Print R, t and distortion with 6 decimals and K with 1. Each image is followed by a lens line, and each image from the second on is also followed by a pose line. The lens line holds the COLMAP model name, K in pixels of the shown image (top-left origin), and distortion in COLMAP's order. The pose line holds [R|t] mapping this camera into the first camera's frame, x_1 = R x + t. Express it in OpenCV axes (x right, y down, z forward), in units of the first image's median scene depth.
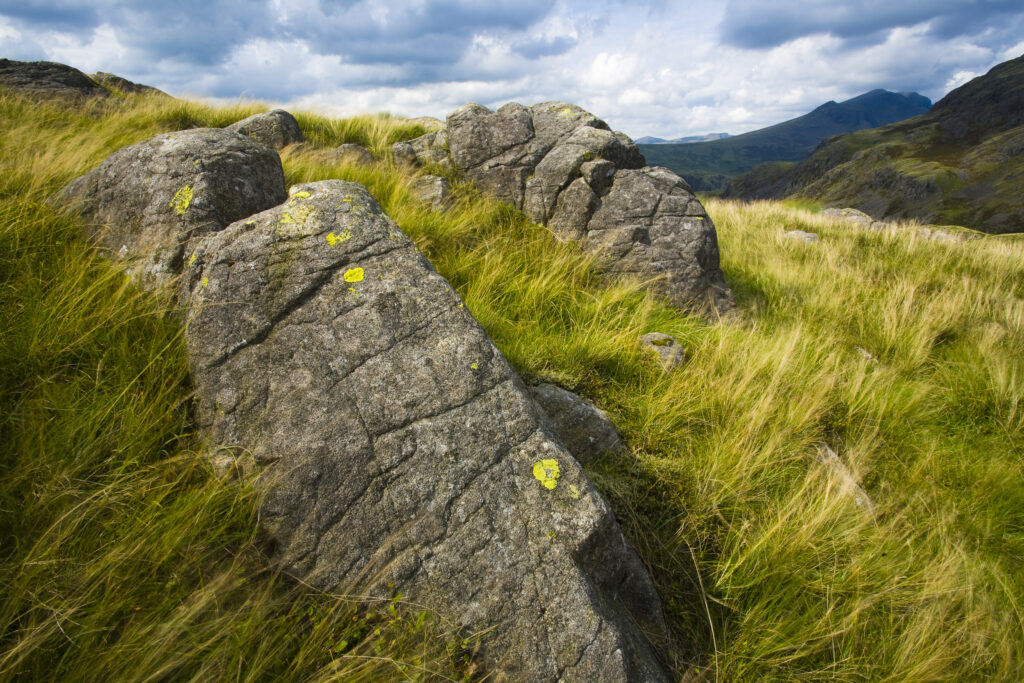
lens RADIAL K [[508.3, 0, 513.2], [0, 508.3, 341.2], [0, 0, 1]] dist [-0.068292, 0.026171]
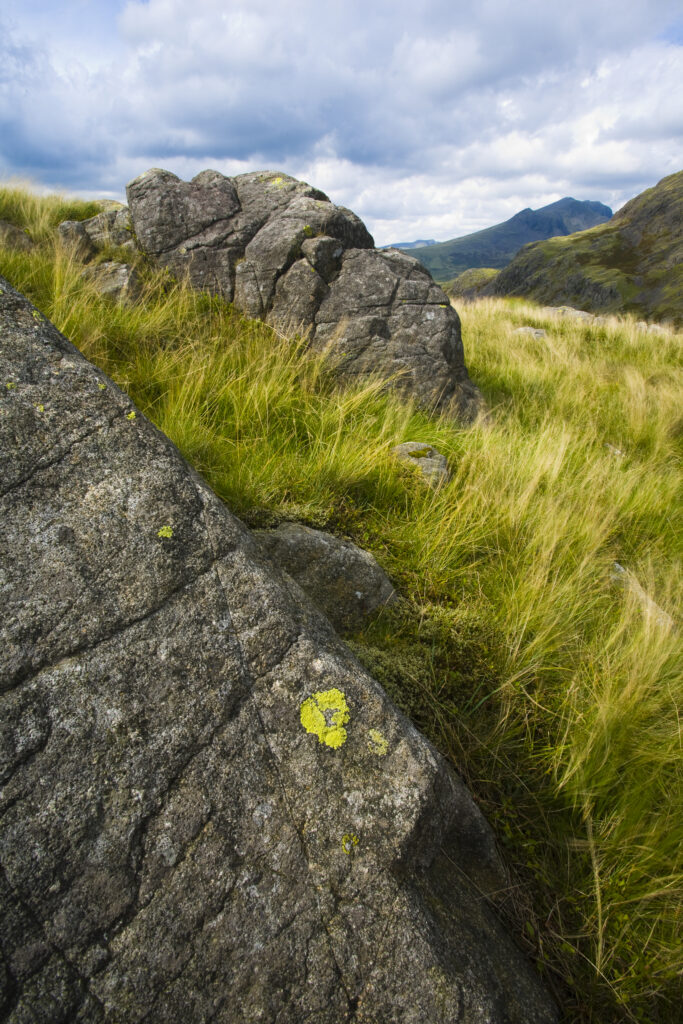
lens RADIAL K [[508.3, 0, 341.6], [0, 508.3, 510.6], [0, 0, 1]] dist [-0.068292, 0.026171]
pose [[0.976451, -0.094781, 0.193805, -0.000354], [0.074195, 0.991062, 0.110866, -0.012147], [-0.202581, -0.093876, 0.974756, 0.384196]]
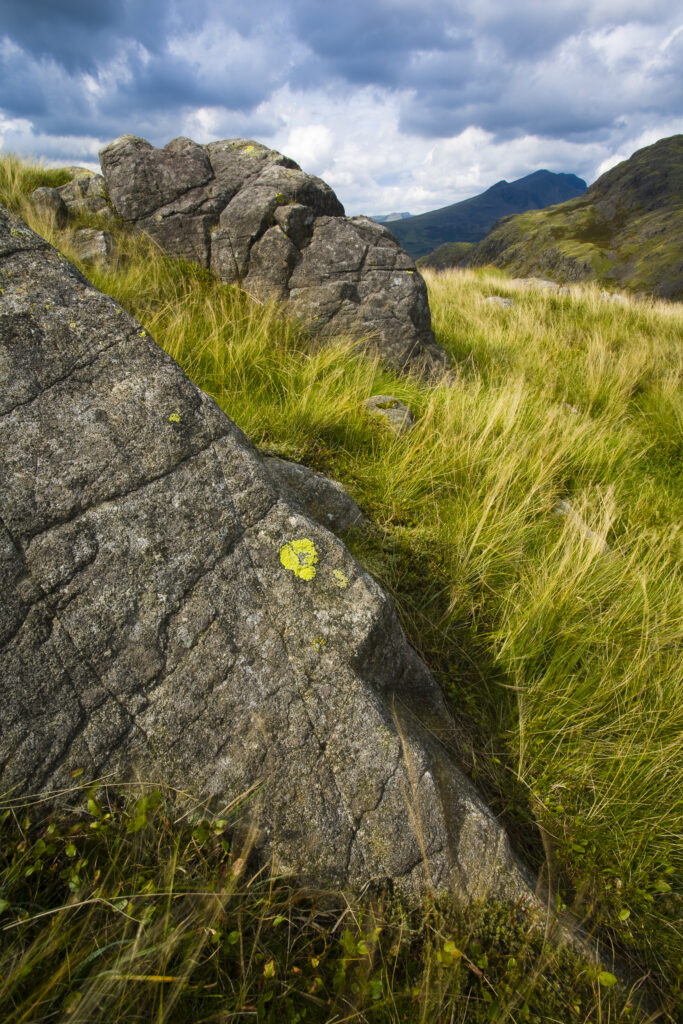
lens RADIAL K [[508.3, 0, 343.1], [0, 508.3, 509.8], [0, 0, 1]] dist [-0.068292, 0.026171]
pose [[0.964832, -0.121292, 0.233212, -0.025859], [0.085997, 0.984007, 0.155994, 0.067299], [-0.248403, -0.130452, 0.959832, 0.239344]]
